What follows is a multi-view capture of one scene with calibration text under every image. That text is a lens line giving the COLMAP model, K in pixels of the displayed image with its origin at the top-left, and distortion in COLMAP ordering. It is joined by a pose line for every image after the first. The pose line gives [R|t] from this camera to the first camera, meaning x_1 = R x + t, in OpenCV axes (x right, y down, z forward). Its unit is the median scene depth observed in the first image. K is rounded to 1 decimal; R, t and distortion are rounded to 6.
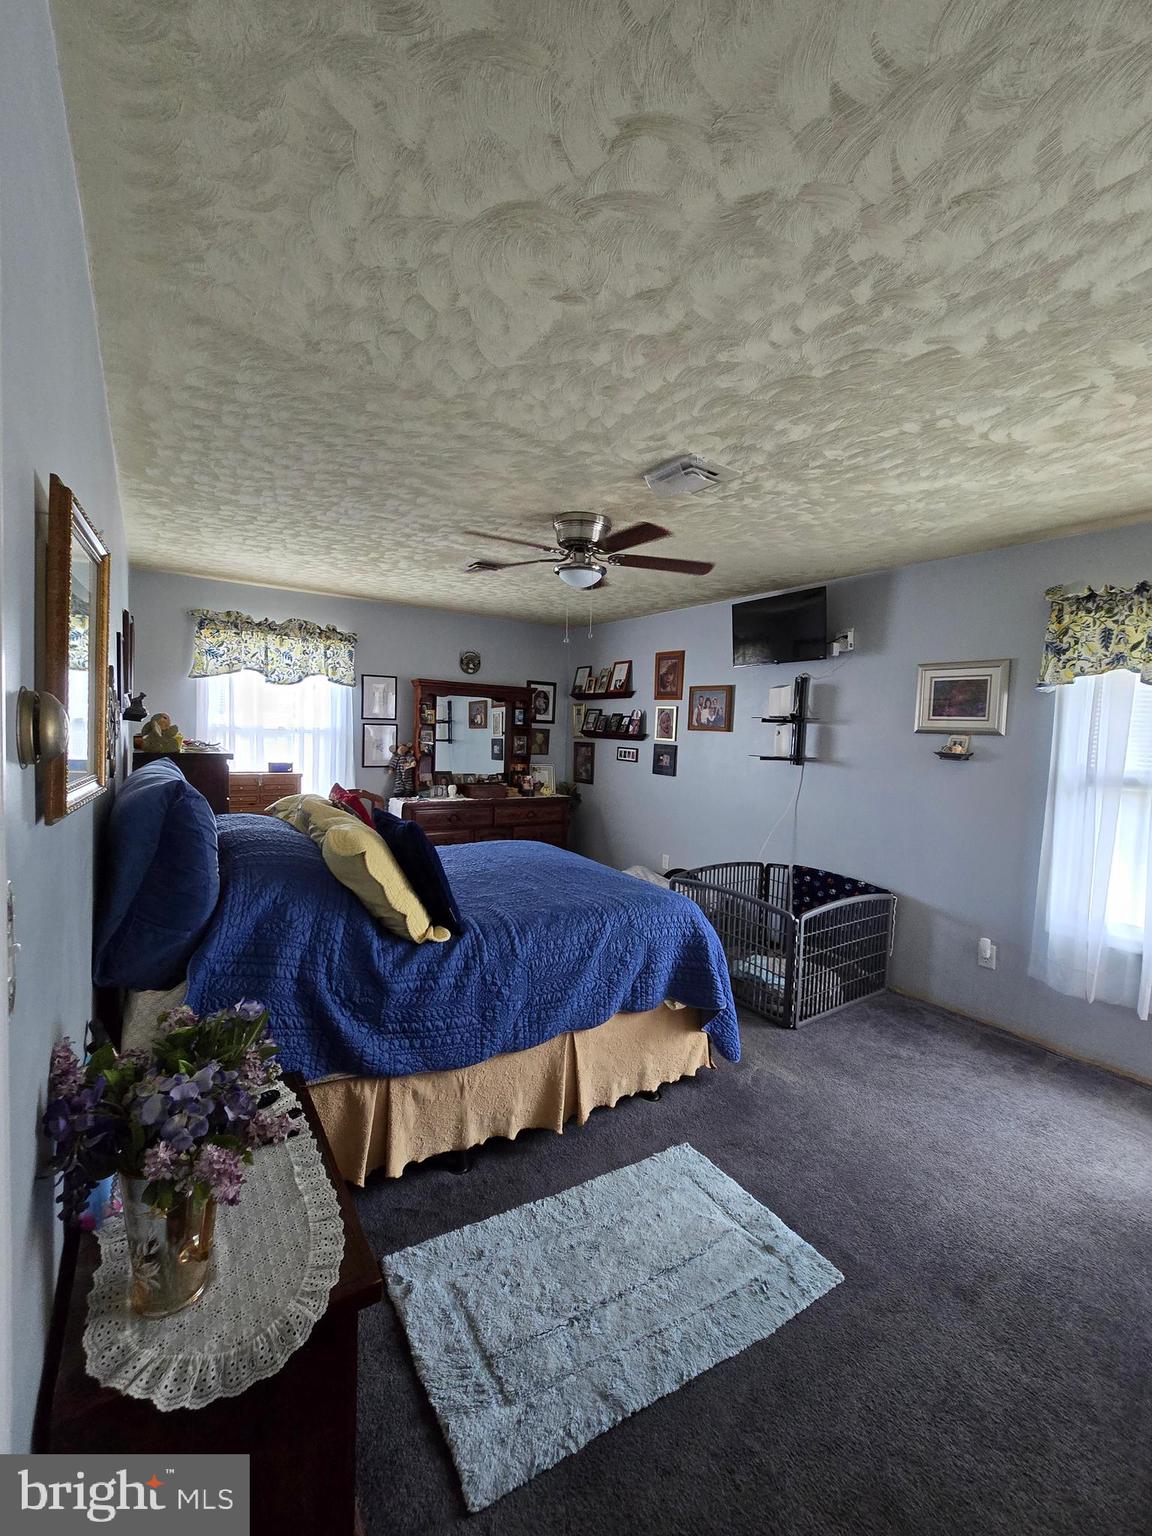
lens RADIAL K [[627.9, 0, 576.0], [0, 627.9, 768.0], [0, 0, 1]] dist [-0.001291, -0.000103]
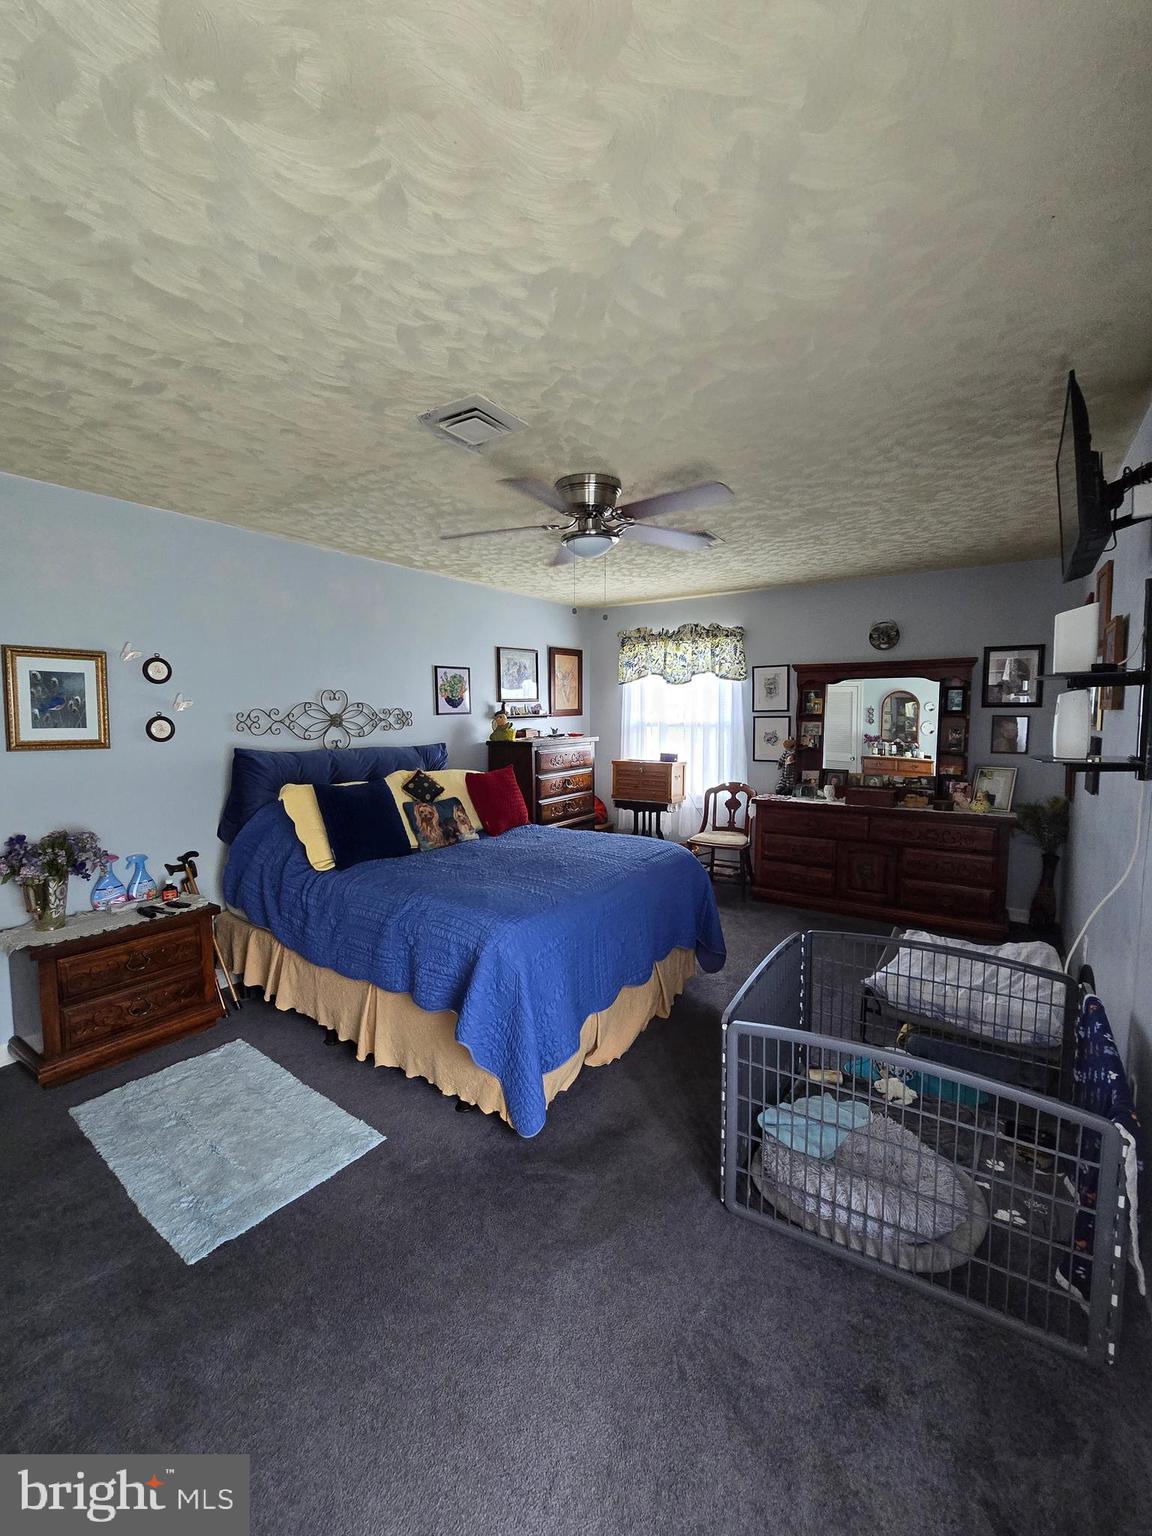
lens RADIAL K [[627.9, 0, 576.0], [0, 627.9, 768.0], [0, 0, 1]] dist [-0.001291, -0.000103]
pose [[0.372742, 0.051072, -0.926528, 0.530910], [-0.039325, 0.998457, 0.039217, -0.017584], [0.927101, 0.021818, 0.374175, 0.402802]]
